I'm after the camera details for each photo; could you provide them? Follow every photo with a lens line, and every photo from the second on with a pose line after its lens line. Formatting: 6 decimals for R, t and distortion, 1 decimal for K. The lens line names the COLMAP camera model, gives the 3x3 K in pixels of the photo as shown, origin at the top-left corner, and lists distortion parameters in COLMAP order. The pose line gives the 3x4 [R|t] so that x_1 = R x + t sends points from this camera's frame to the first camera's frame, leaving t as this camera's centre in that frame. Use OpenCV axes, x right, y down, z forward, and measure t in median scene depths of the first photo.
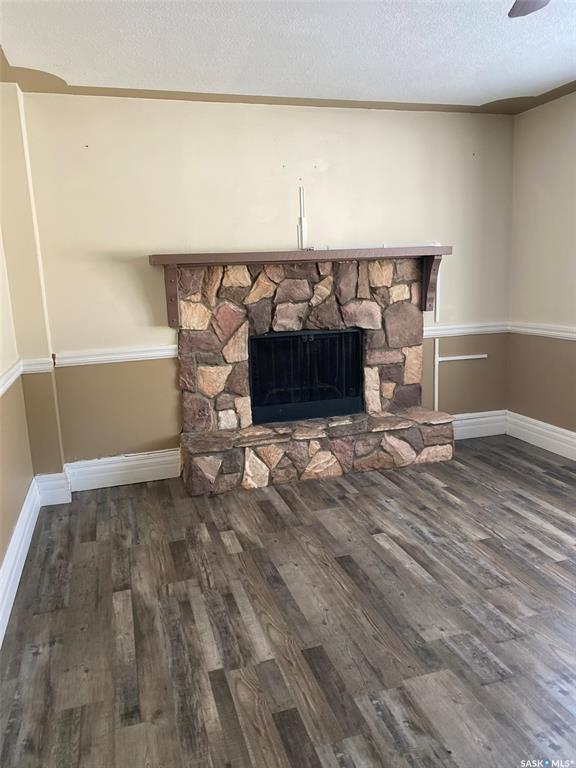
lens RADIAL K [[584.5, 0, 281.6], [0, 584.5, 372.9], [0, 0, 1]] dist [0.053324, -0.043991]
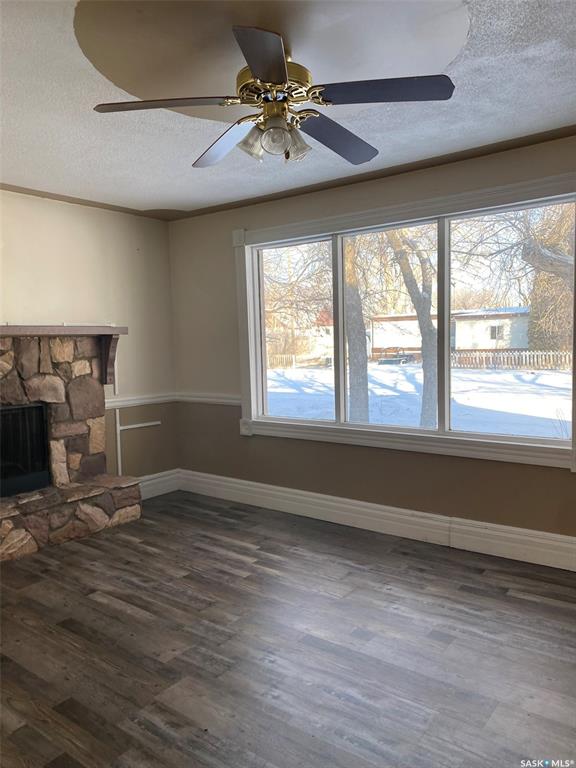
lens RADIAL K [[584.5, 0, 287.7], [0, 584.5, 381.8], [0, 0, 1]] dist [0.053324, -0.043991]
pose [[0.818486, -0.022495, 0.574085, -0.127621], [0.087651, 0.992425, -0.086080, 0.015607], [-0.567800, 0.120774, 0.814258, -0.092851]]
